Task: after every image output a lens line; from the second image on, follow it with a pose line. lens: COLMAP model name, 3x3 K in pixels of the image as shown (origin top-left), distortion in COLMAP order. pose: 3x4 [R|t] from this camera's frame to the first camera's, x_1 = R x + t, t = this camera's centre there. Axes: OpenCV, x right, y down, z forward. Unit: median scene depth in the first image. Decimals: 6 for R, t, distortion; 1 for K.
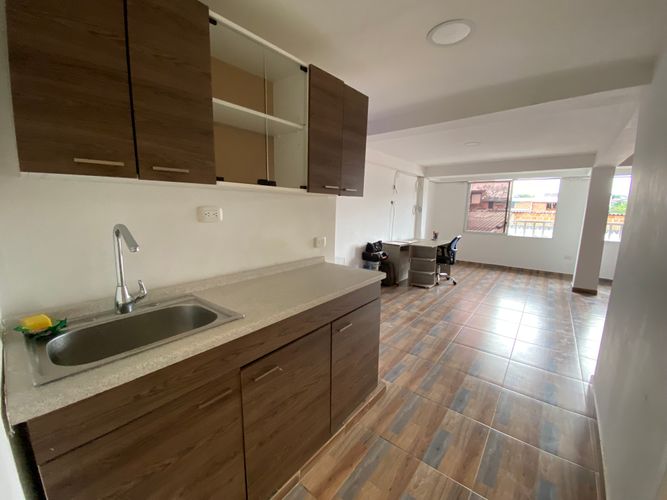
lens RADIAL K [[266.2, 0, 336.8], [0, 266.2, 251.9], [0, 0, 1]] dist [0.031985, -0.024954]
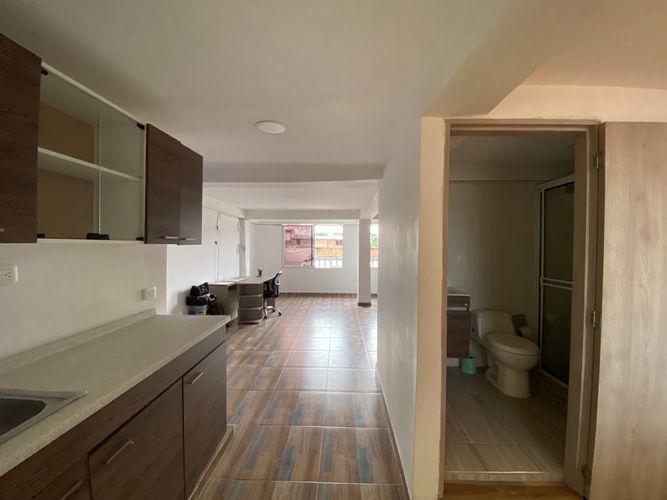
lens RADIAL K [[266.2, 0, 336.8], [0, 266.2, 251.9], [0, 0, 1]] dist [0.031985, -0.024954]
pose [[0.789217, -0.025755, 0.613575, -0.108129], [0.105101, 0.990044, -0.093631, -0.022306], [-0.605054, 0.138382, 0.784066, -0.113890]]
